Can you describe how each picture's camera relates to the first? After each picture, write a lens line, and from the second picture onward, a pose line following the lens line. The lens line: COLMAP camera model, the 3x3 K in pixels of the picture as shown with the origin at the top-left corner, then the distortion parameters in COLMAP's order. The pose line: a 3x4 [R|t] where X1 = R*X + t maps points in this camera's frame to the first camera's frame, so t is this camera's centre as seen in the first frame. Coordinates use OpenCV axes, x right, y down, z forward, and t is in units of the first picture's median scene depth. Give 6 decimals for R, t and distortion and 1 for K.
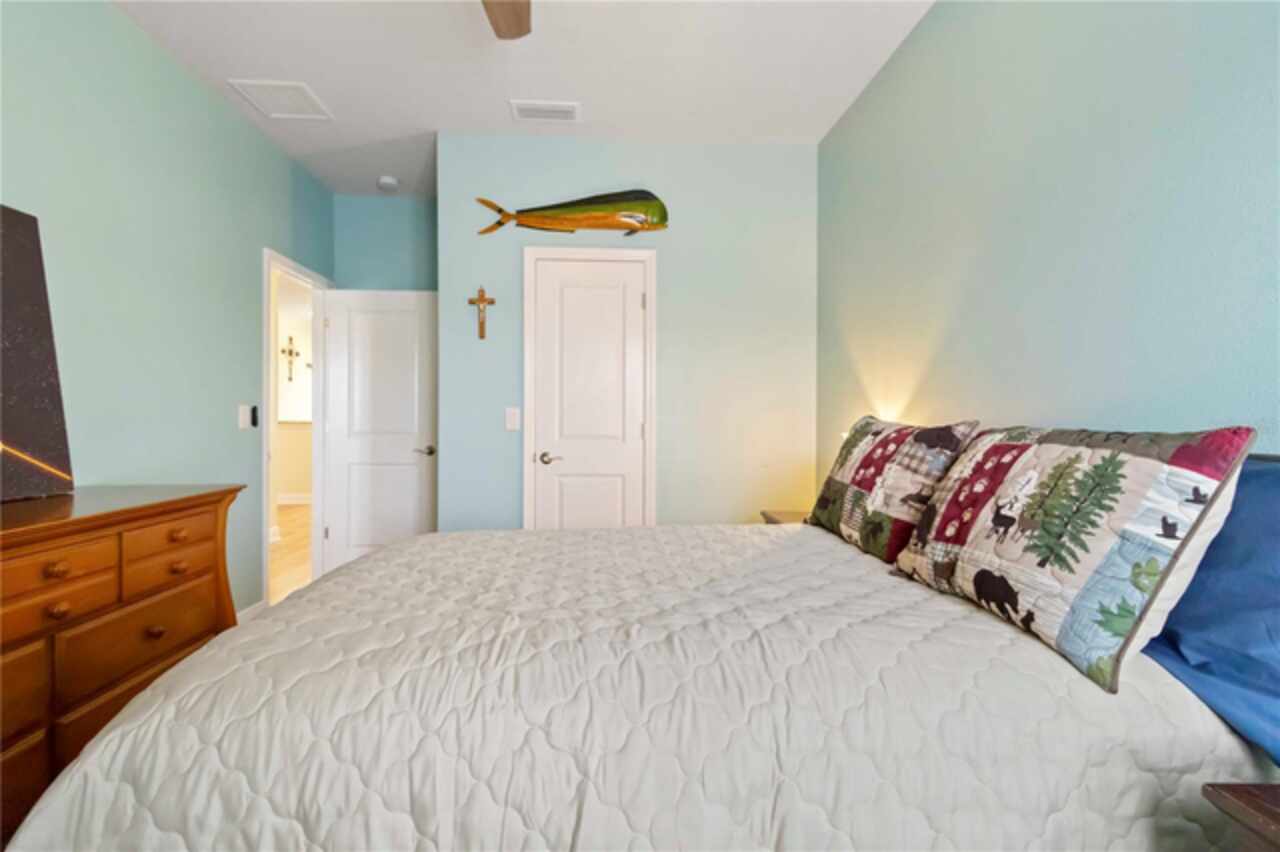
lens RADIAL K [[593.4, 0, 640.9], [0, 593.4, 422.4], [0, 0, 1]] dist [0.005132, 0.001298]
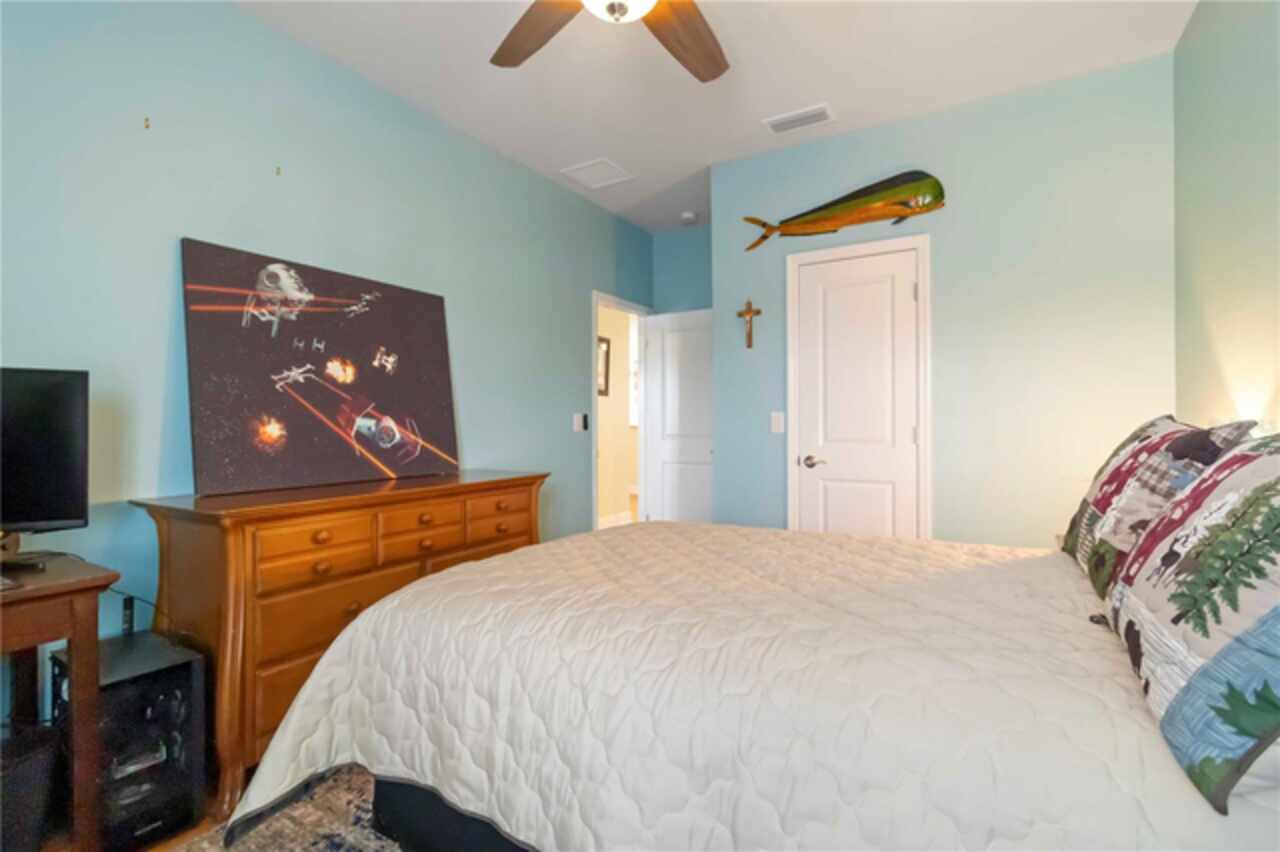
lens RADIAL K [[593.4, 0, 640.3], [0, 593.4, 423.8], [0, 0, 1]] dist [0.005132, 0.001298]
pose [[0.818943, -0.005712, -0.573846, 0.325823], [0.003374, 0.999981, -0.005138, 0.001416], [0.573864, 0.002271, 0.818947, 0.020912]]
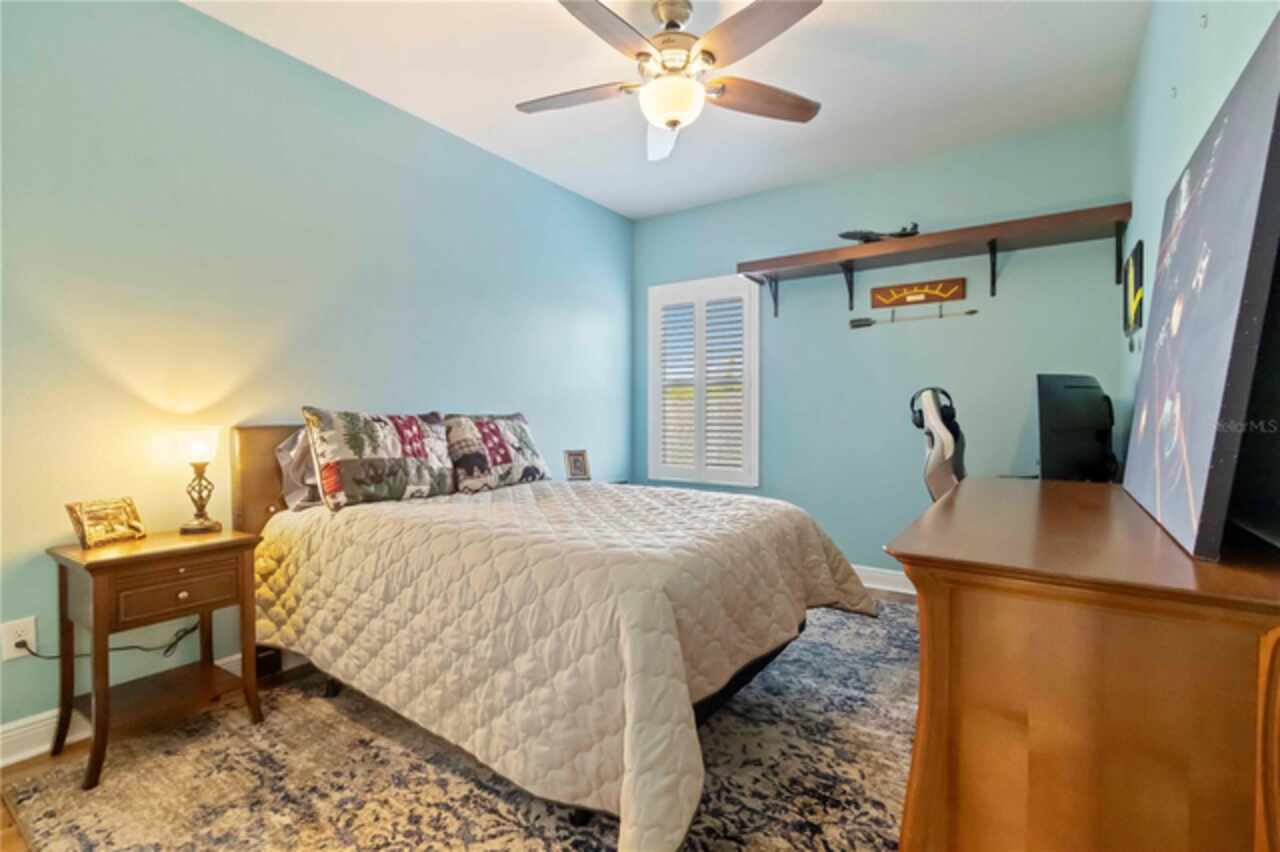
lens RADIAL K [[593.4, 0, 641.9], [0, 593.4, 422.2], [0, 0, 1]] dist [0.005132, 0.001298]
pose [[-0.790826, -0.010004, 0.611959, -0.959960], [0.001015, 0.999844, 0.017656, -0.000962], [-0.612040, 0.014584, -0.790692, 1.815039]]
